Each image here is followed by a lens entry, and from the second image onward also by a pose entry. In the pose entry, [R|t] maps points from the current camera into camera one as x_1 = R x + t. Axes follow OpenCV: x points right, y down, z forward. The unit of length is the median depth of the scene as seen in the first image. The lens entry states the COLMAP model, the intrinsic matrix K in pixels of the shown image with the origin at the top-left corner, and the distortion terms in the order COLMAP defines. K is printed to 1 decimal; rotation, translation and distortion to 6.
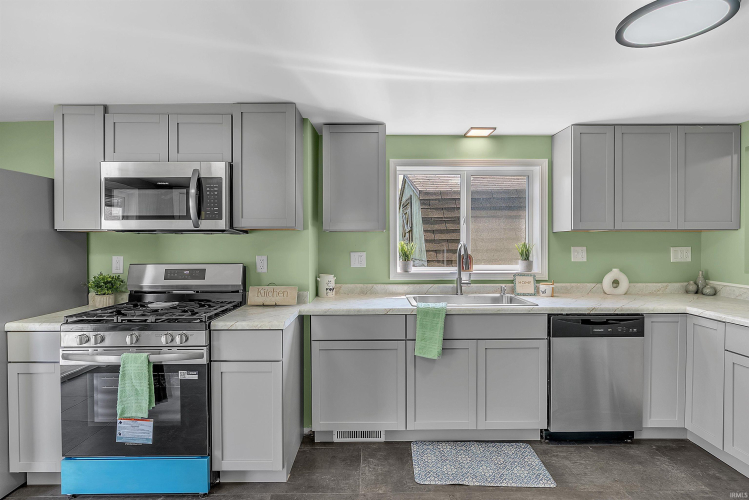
lens RADIAL K [[384.4, 0, 375.8], [0, 384.4, 254.6], [0, 0, 1]] dist [-0.001348, -0.000475]
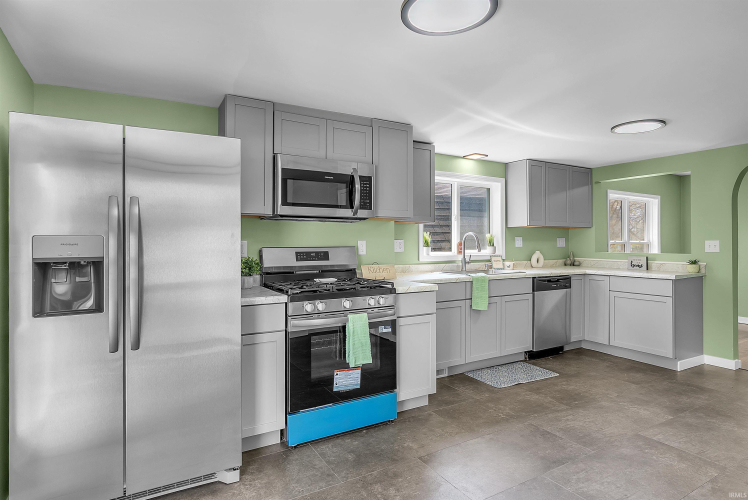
lens RADIAL K [[391.8, 0, 374.0], [0, 391.8, 250.0], [0, 0, 1]] dist [0.000443, 0.000111]
pose [[0.875318, -0.006488, 0.483504, -0.882986], [0.012668, 0.999874, -0.009516, 0.045121], [-0.483382, 0.014455, 0.875290, -0.108360]]
